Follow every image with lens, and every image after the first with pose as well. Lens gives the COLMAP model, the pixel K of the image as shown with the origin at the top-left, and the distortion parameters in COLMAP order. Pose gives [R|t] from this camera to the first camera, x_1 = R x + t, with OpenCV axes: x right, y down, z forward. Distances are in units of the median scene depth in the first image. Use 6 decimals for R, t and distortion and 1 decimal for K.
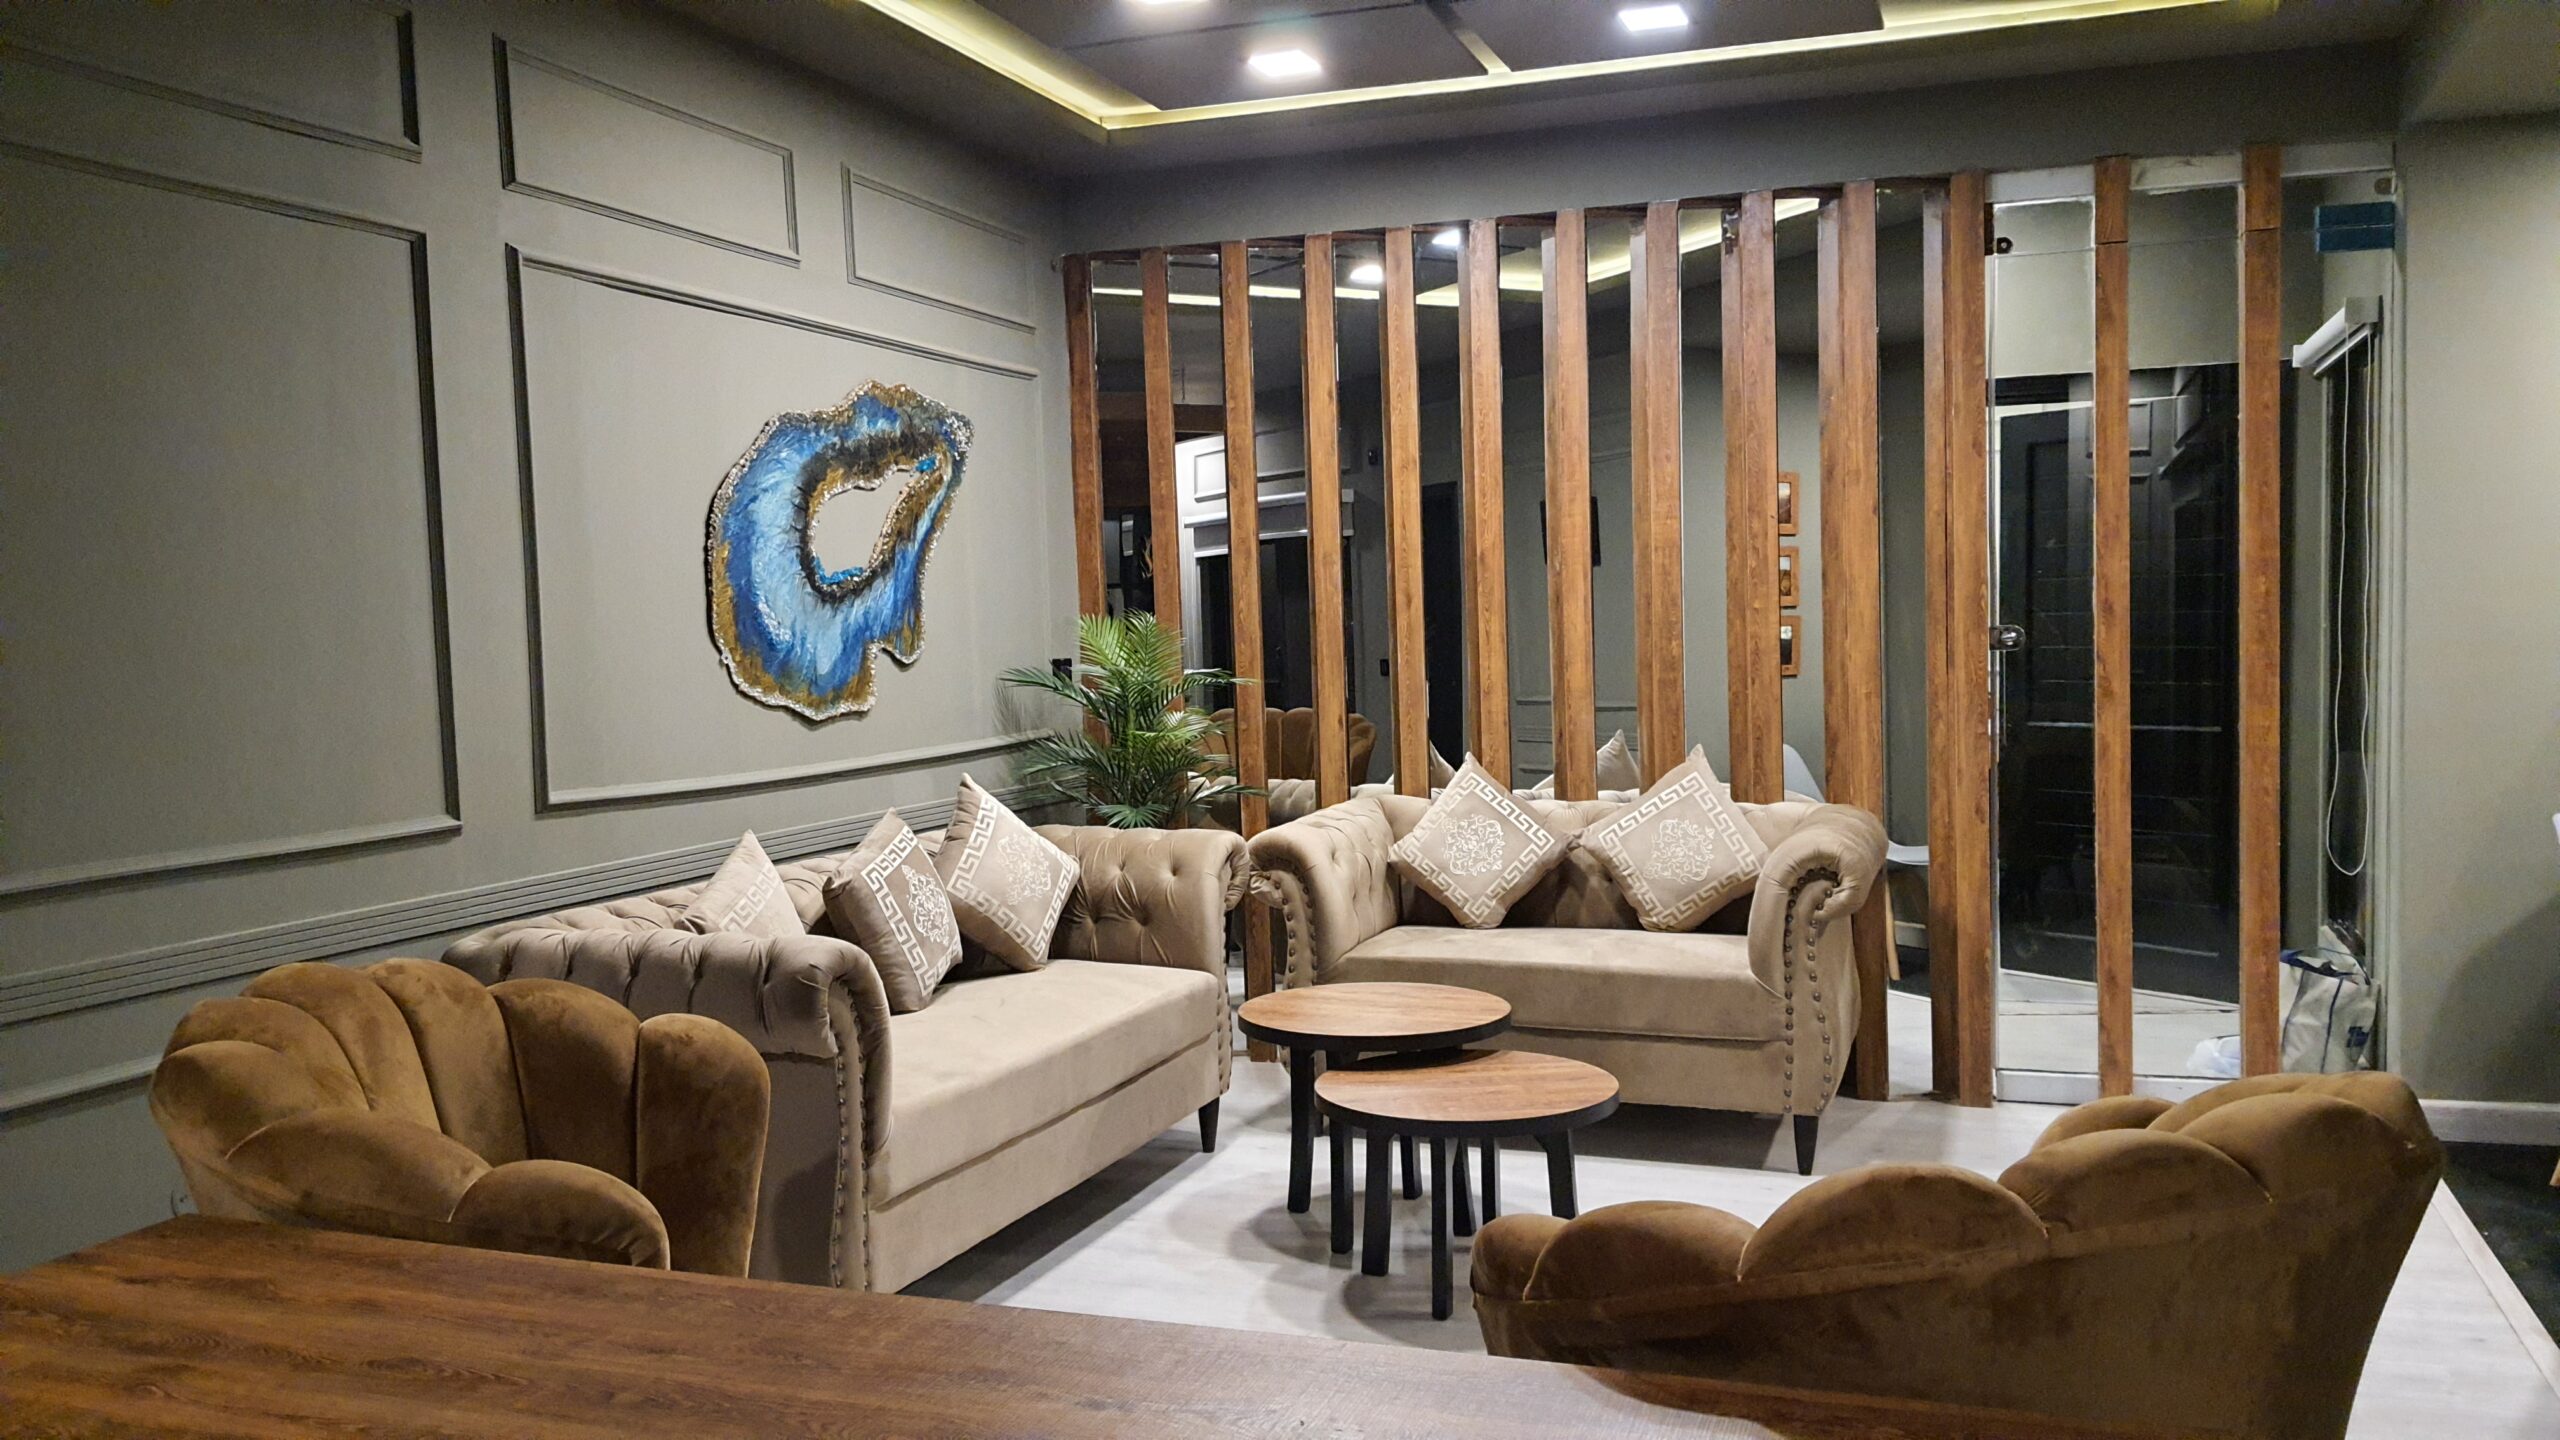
lens RADIAL K [[1995.8, 0, 1361.0], [0, 1995.8, 733.9], [0, 0, 1]] dist [0.052635, -0.137169]
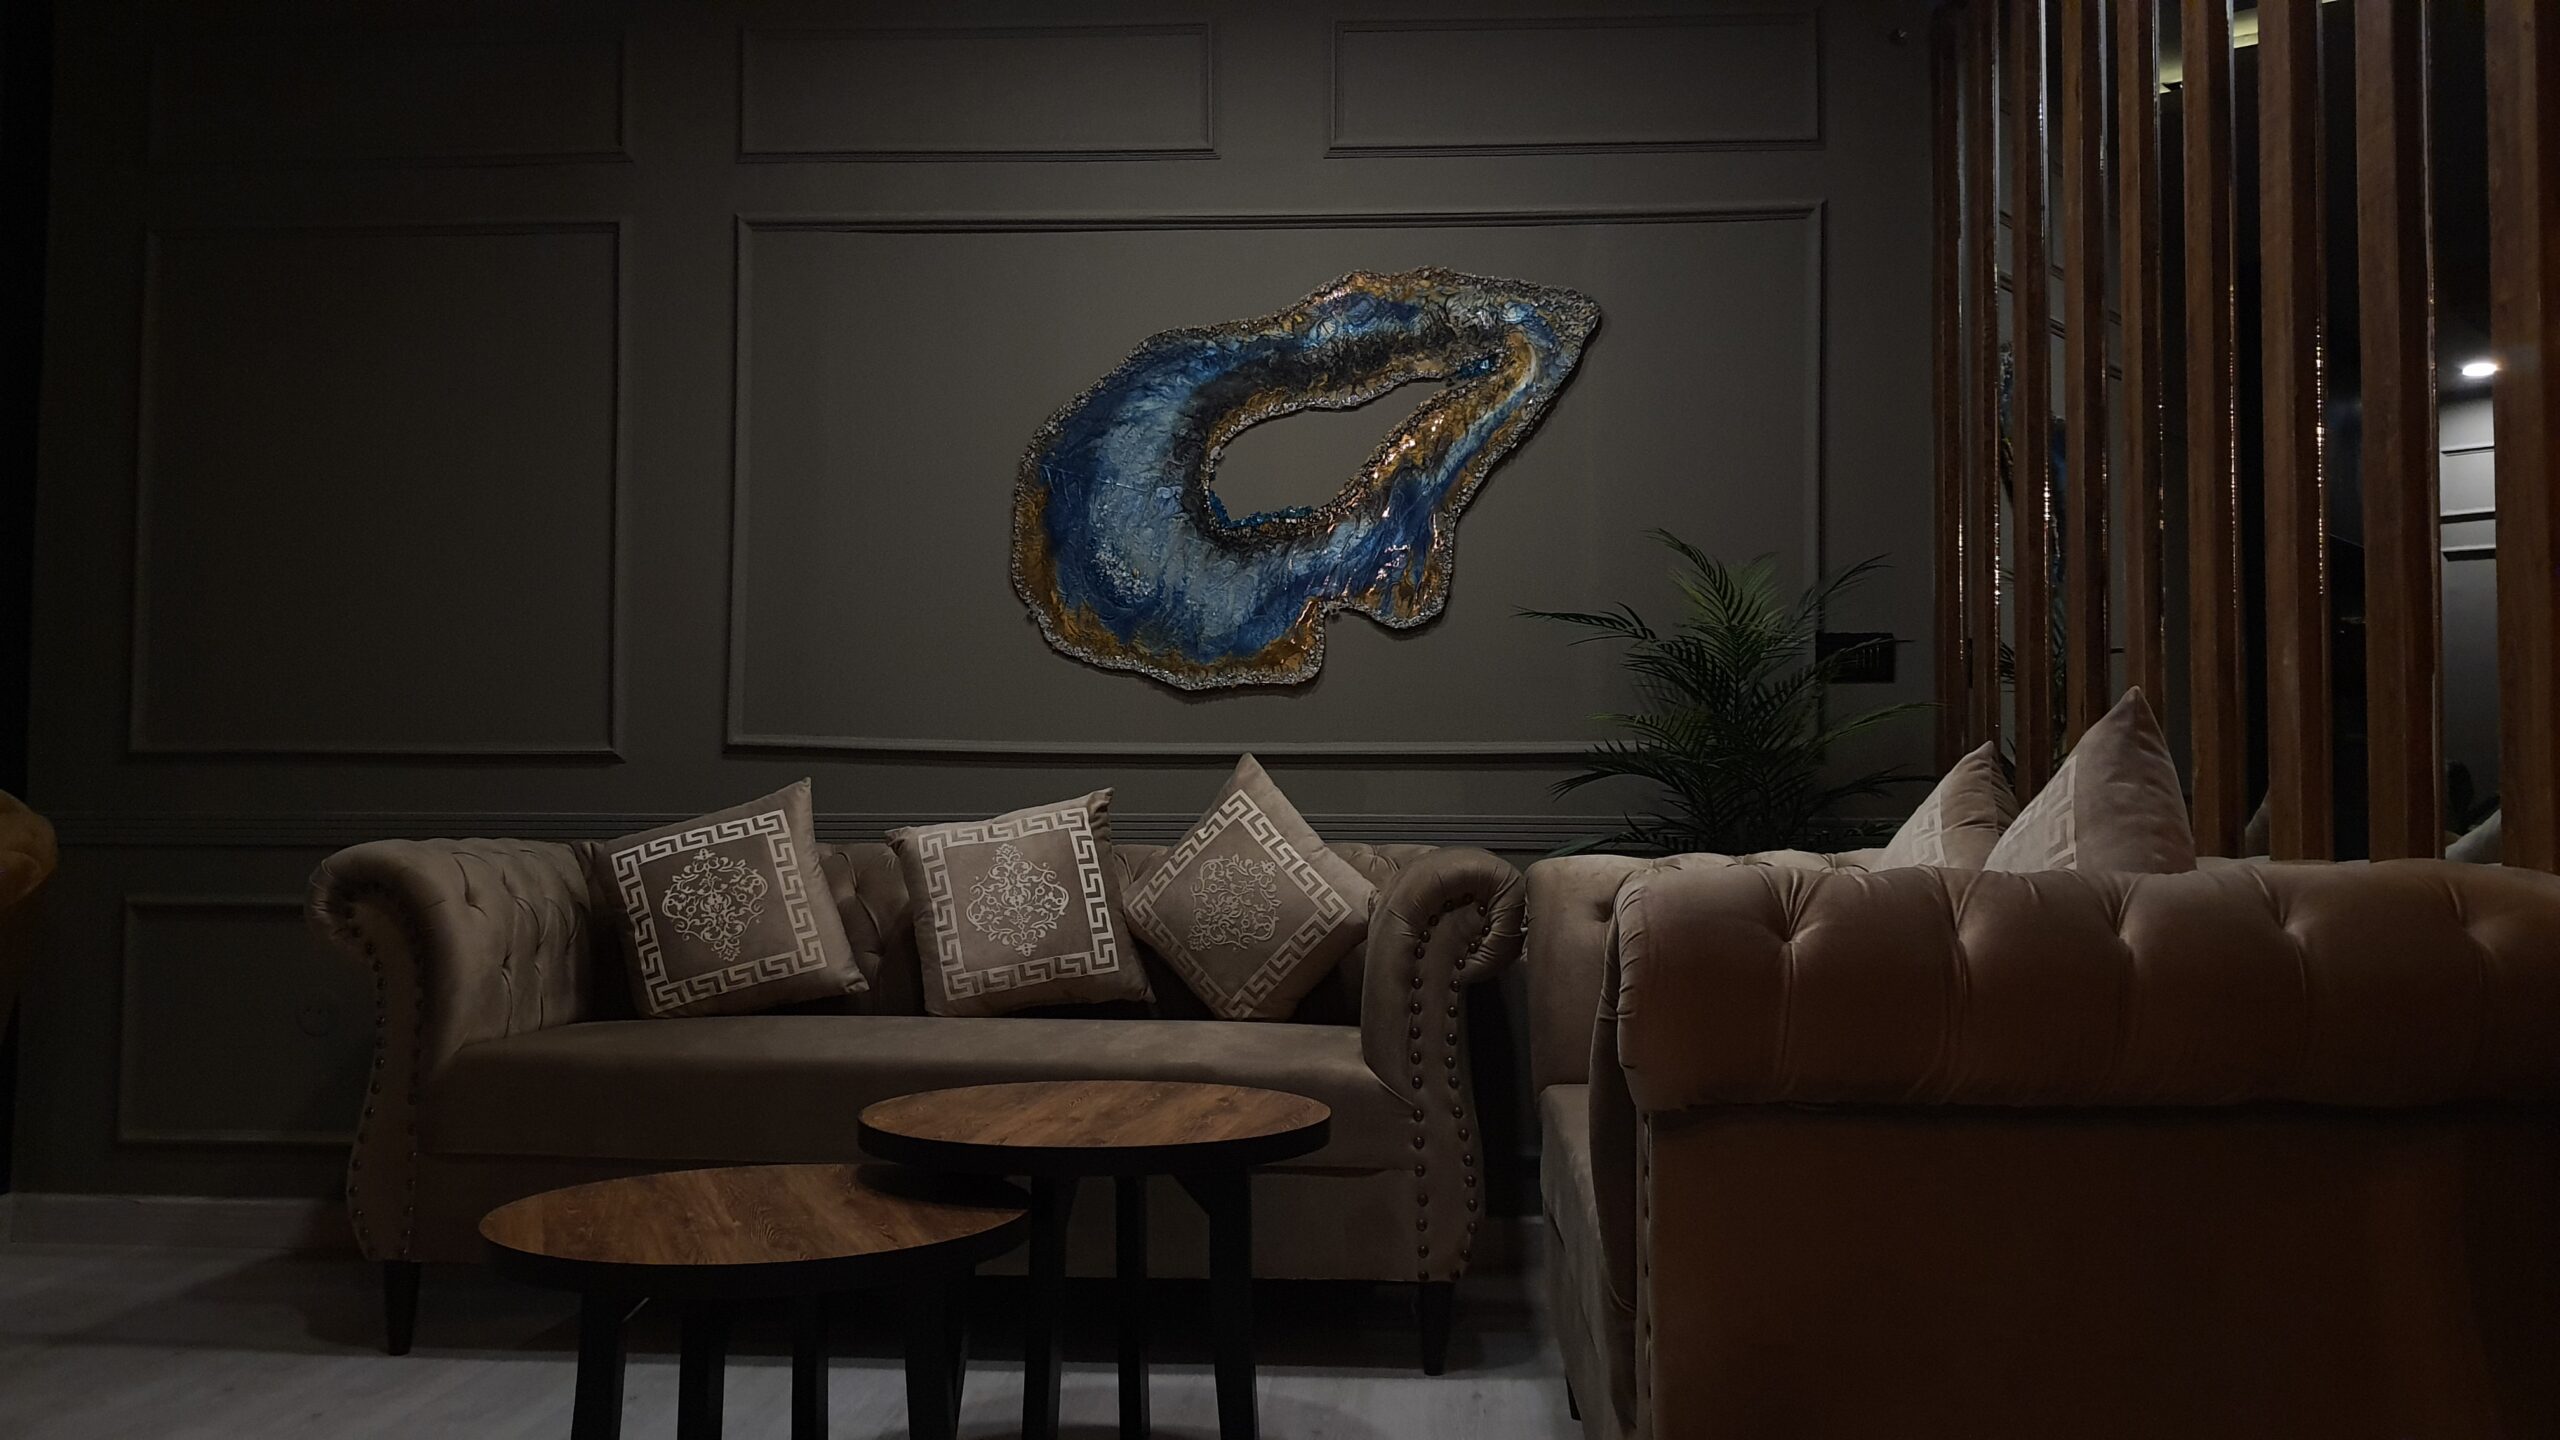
lens RADIAL K [[2048.0, 0, 1280.0], [0, 2048.0, 720.0], [0, 0, 1]] dist [0.003495, 0.000066]
pose [[0.263299, 0.015964, -0.964582, 0.563037], [-0.064716, 0.997903, -0.001150, 0.004075], [0.962541, 0.062727, 0.263780, 0.811192]]
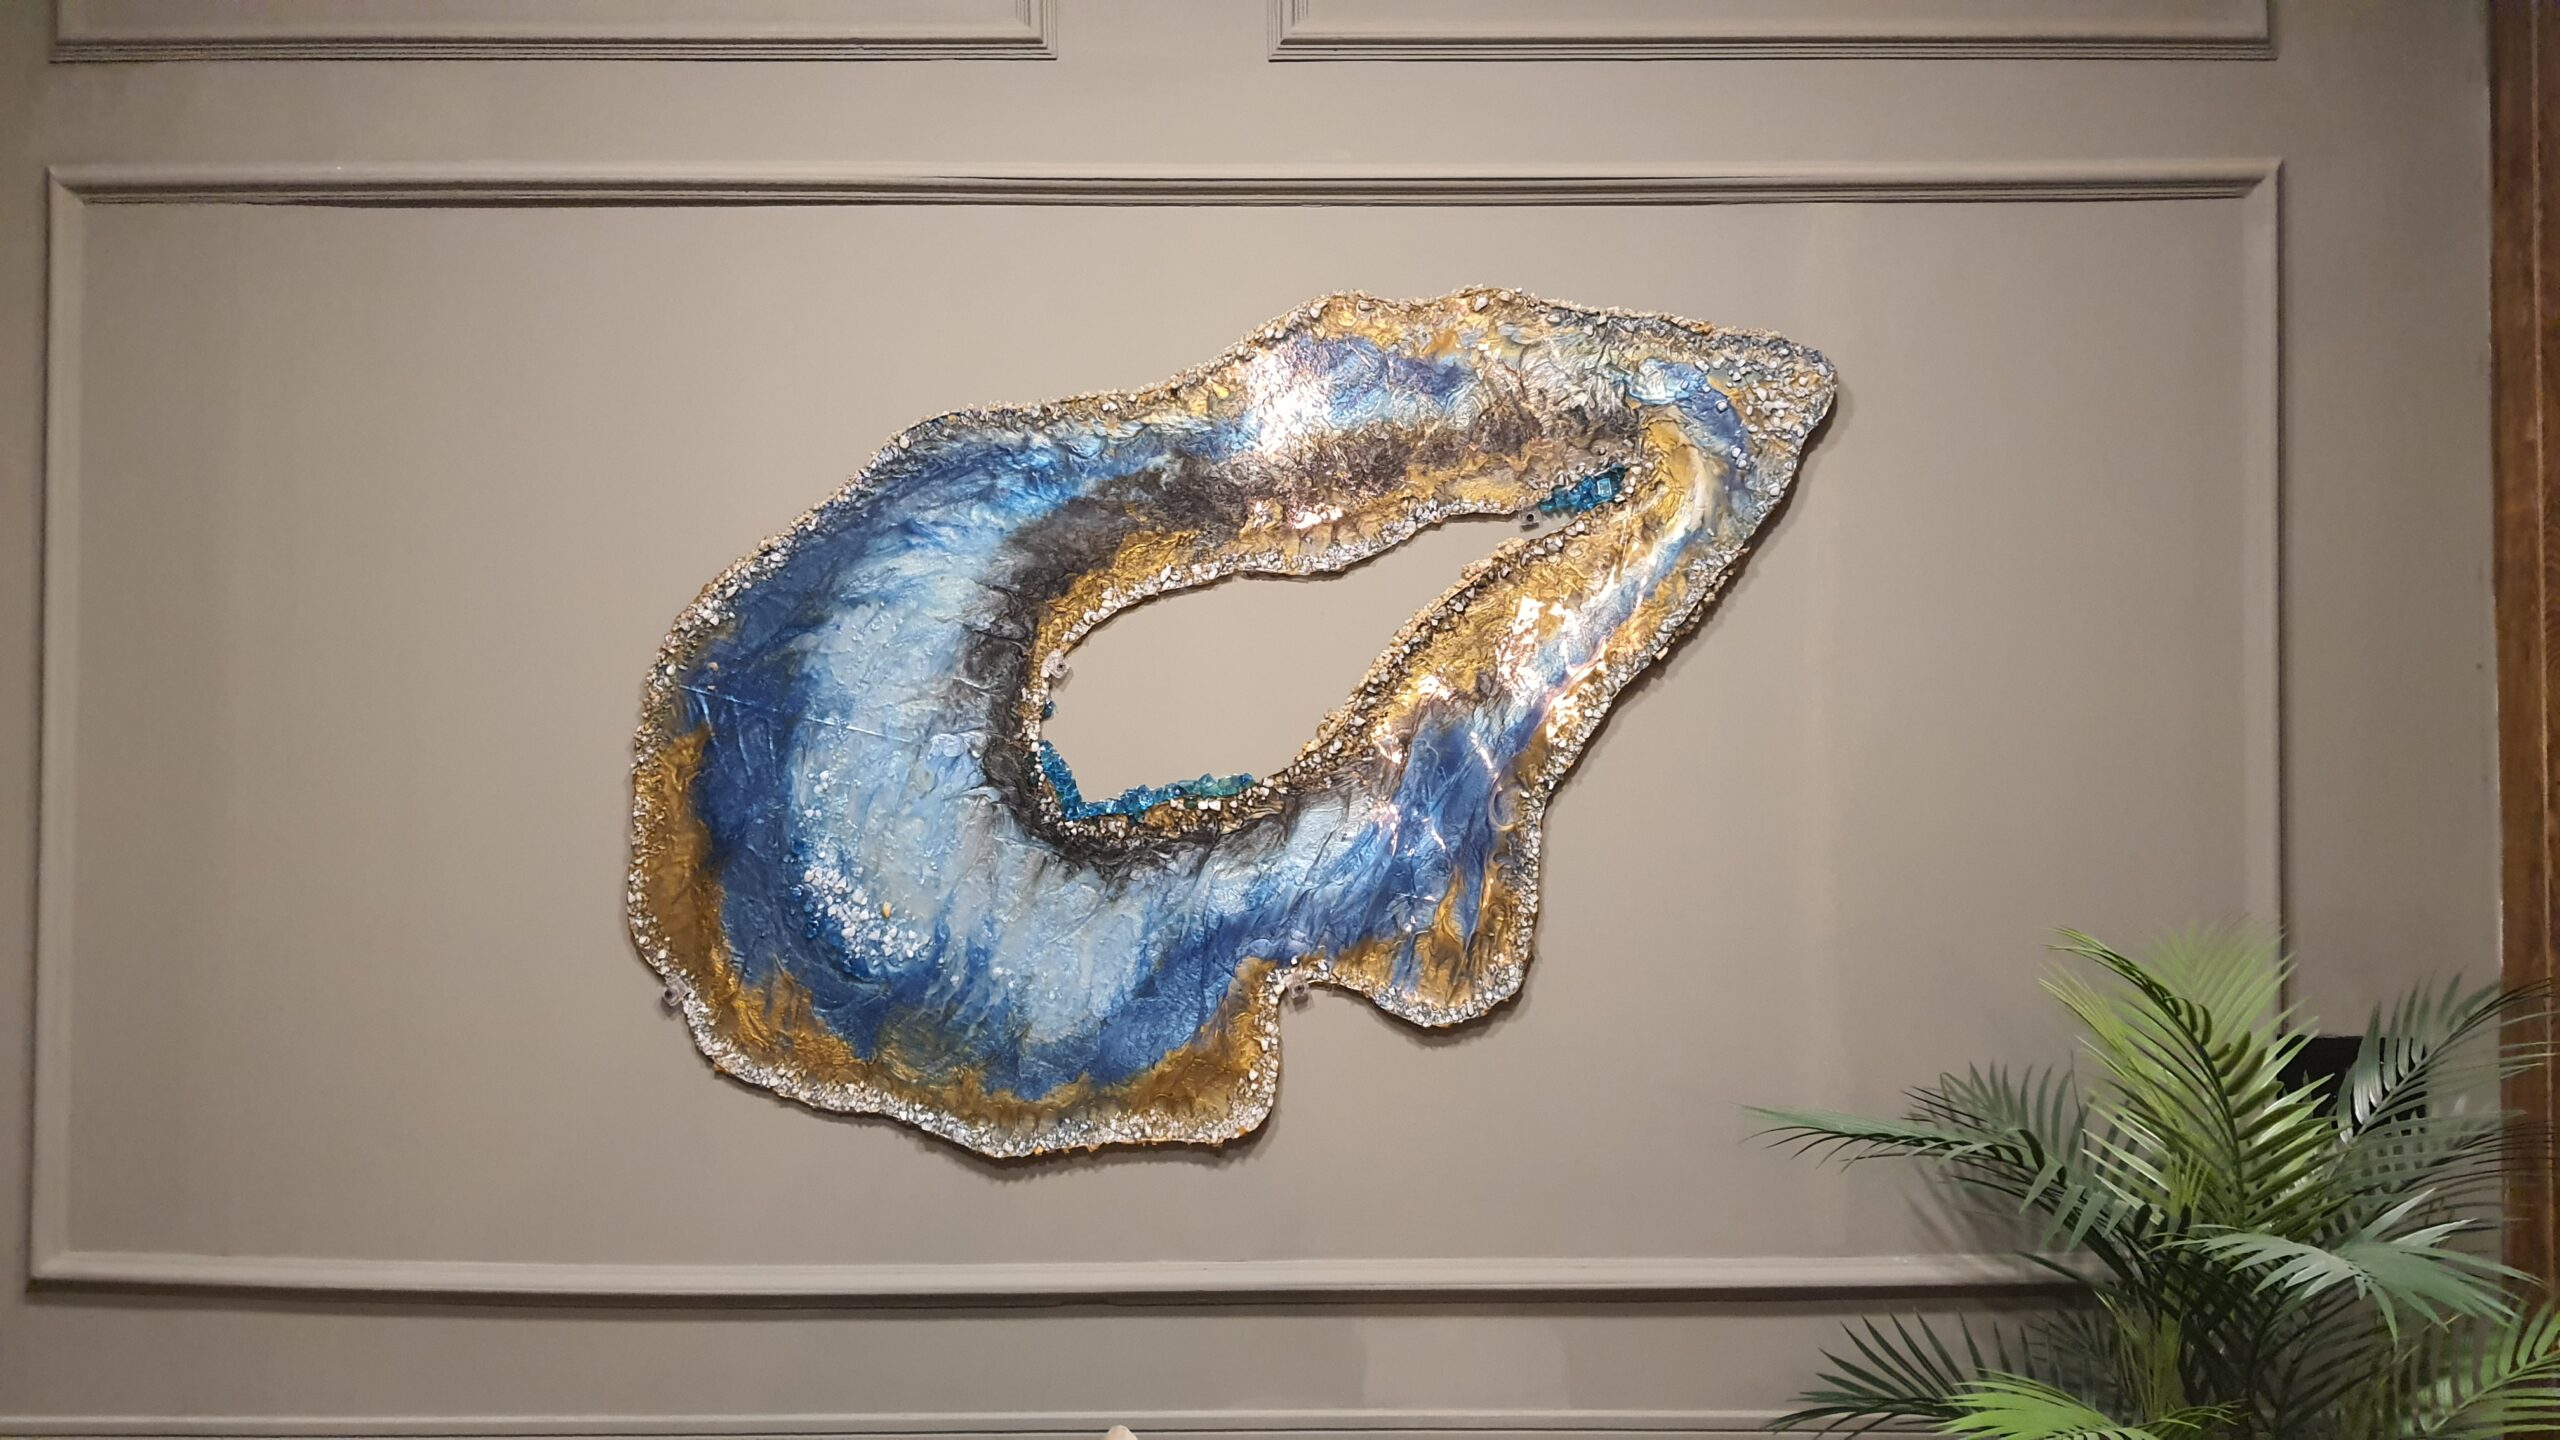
lens RADIAL K [[1995.8, 0, 1361.0], [0, 1995.8, 733.9], [0, 0, 1]] dist [0.052635, -0.137169]
pose [[0.341489, 0.011599, -0.939814, 0.132527], [-0.056651, 0.998360, -0.008263, -0.092862], [0.938177, 0.056063, 0.341586, 0.924850]]
